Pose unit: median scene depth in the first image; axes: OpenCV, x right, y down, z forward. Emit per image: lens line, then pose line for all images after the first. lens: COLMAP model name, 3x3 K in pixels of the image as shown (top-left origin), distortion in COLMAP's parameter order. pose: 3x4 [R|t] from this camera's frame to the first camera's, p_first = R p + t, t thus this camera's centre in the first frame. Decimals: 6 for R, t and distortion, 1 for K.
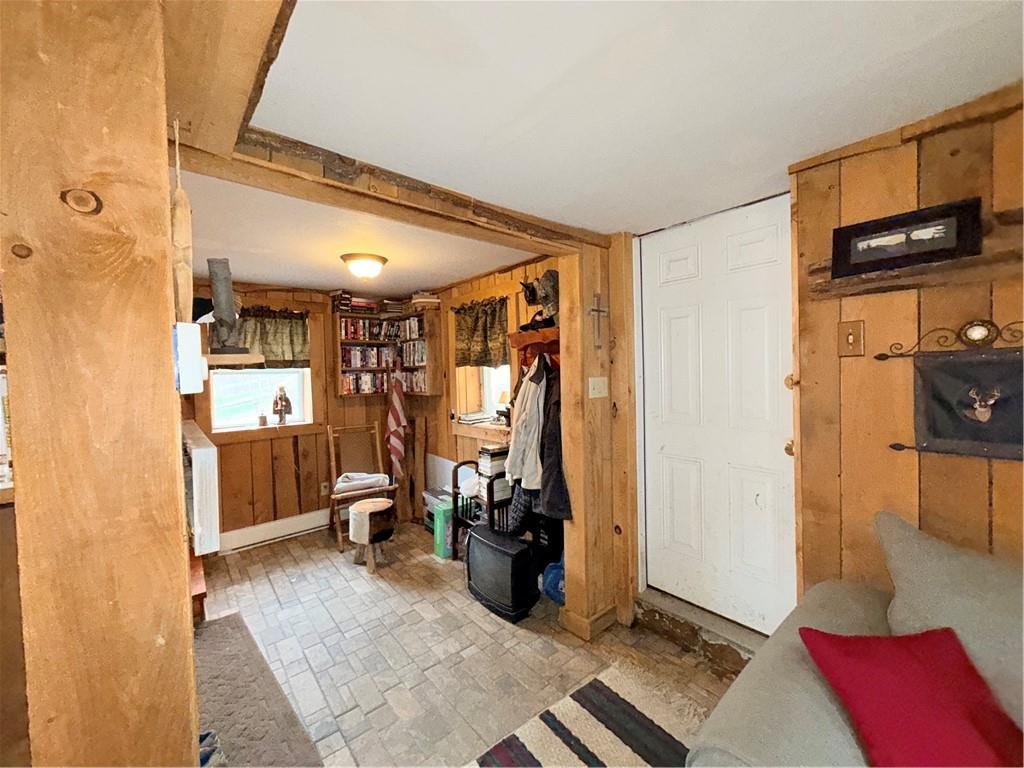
lens RADIAL K [[408.4, 0, 512.0], [0, 408.4, 384.0], [0, 0, 1]] dist [-0.000076, 0.000091]
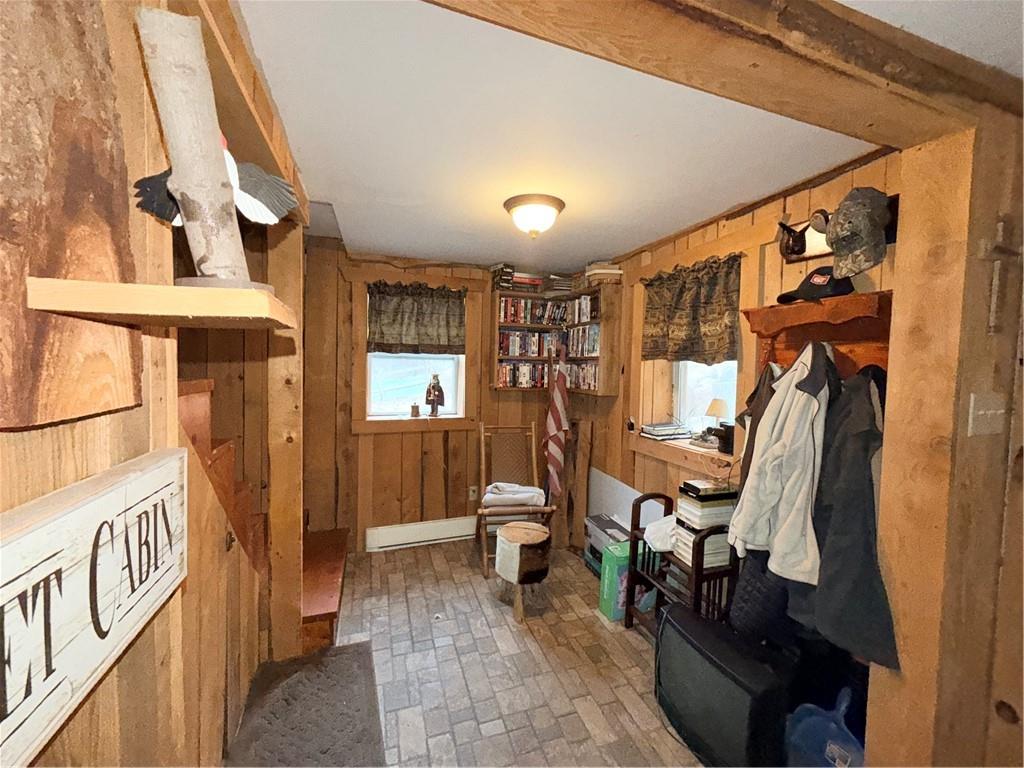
lens RADIAL K [[408.4, 0, 512.0], [0, 408.4, 384.0], [0, 0, 1]] dist [-0.000076, 0.000091]
pose [[0.932952, 0.060878, -0.354815, -0.093510], [-0.054699, 0.998126, 0.027430, -0.006388], [0.355820, -0.006183, 0.934534, 0.235646]]
